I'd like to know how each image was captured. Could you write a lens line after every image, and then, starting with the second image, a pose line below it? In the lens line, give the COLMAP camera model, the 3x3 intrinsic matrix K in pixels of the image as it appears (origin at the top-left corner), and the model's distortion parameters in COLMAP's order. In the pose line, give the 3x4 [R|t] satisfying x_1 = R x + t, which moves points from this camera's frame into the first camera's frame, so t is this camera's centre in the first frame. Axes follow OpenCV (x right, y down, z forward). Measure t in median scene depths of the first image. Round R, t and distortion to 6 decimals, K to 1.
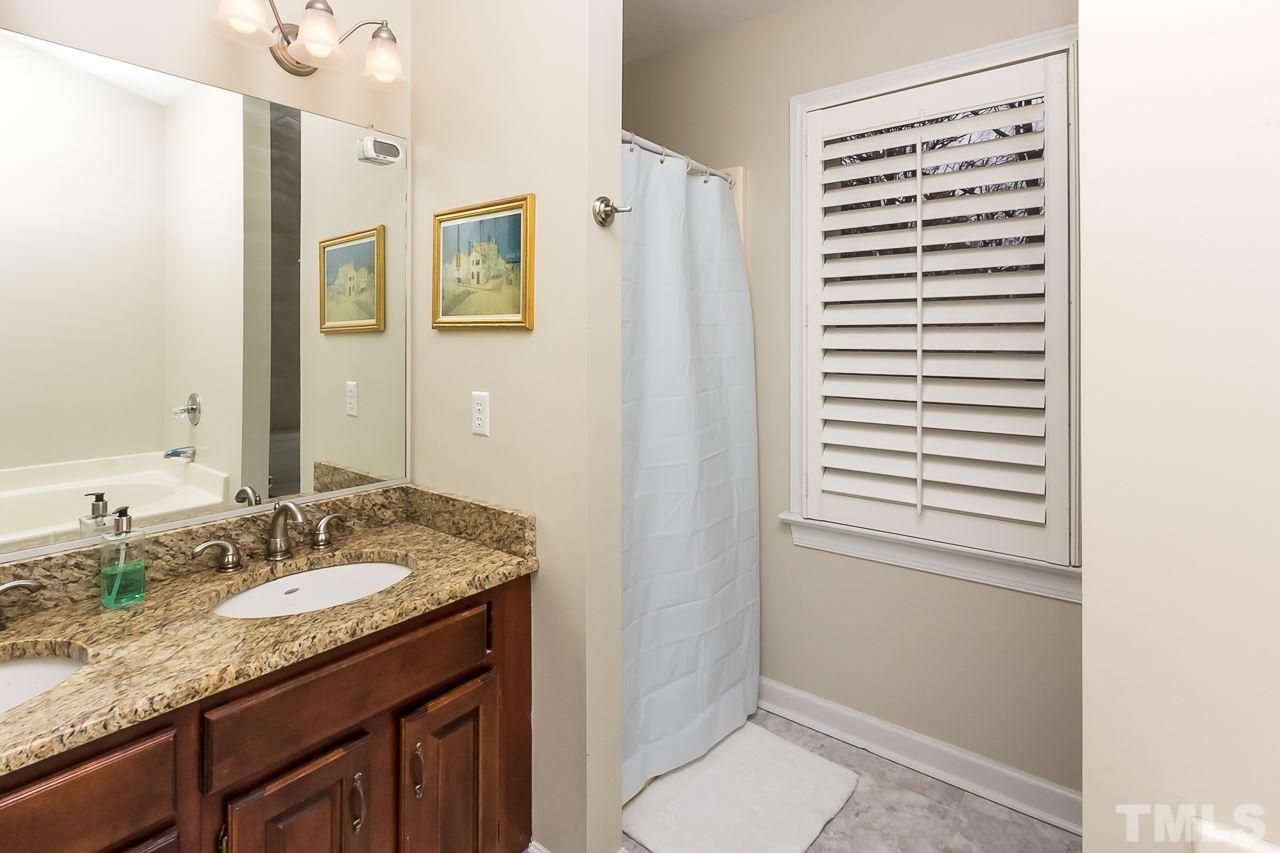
lens RADIAL K [[624.3, 0, 640.8], [0, 624.3, 425.7], [0, 0, 1]] dist [-0.000016, -0.000860]
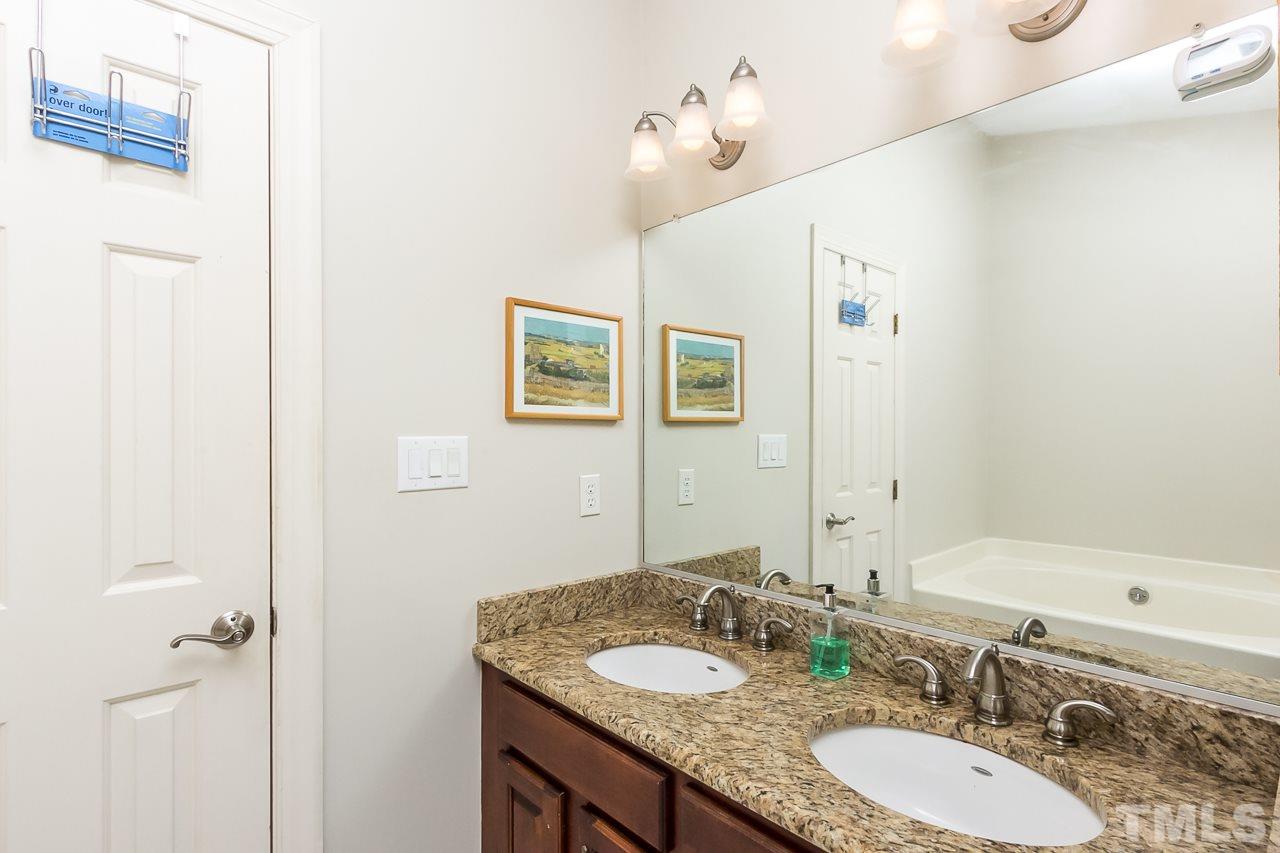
lens RADIAL K [[624.3, 0, 643.2], [0, 624.3, 424.0], [0, 0, 1]] dist [-0.000016, -0.000860]
pose [[-0.172083, -0.008189, -0.985048, 0.284332], [-0.131490, 0.991208, 0.014730, -0.117831], [0.976267, 0.132059, -0.171647, 0.861579]]
